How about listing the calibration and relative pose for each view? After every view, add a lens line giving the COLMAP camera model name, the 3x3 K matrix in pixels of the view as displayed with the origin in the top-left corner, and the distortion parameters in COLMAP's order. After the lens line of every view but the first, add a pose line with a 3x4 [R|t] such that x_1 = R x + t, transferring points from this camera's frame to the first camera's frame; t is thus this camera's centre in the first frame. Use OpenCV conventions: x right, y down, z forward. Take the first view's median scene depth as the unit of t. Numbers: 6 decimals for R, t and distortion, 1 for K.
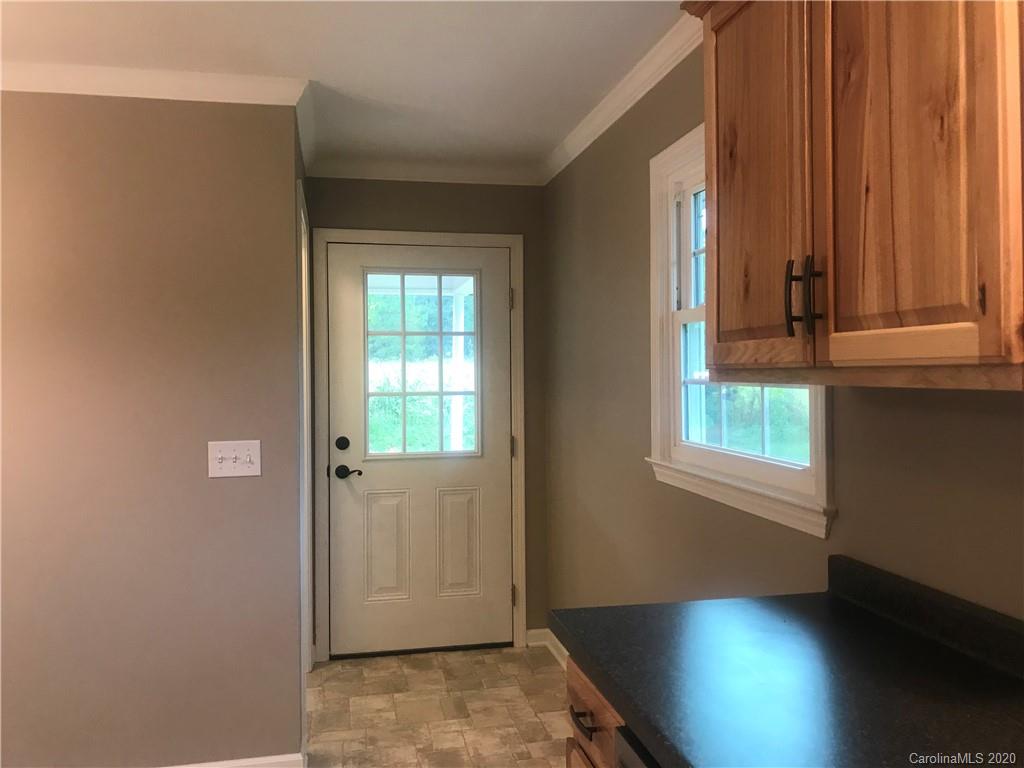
lens RADIAL K [[862.5, 0, 517.8], [0, 862.5, 363.6], [0, 0, 1]] dist [0.069976, 0.000685]
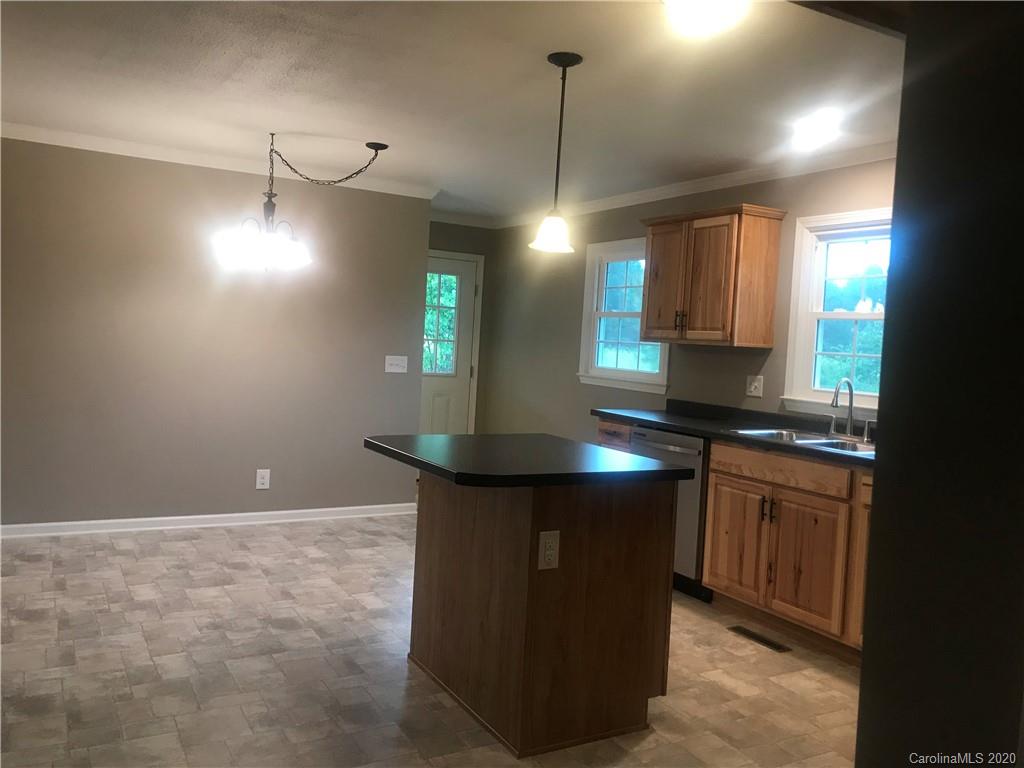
lens RADIAL K [[848.7, 0, 512.0], [0, 848.7, 384.0], [0, 0, 1]] dist [0.009665, -0.004050]
pose [[0.951509, 0.045907, 0.304176, -0.691437], [-0.068026, 0.995723, 0.062519, 0.007918], [-0.300005, -0.080179, 0.950562, -1.083712]]
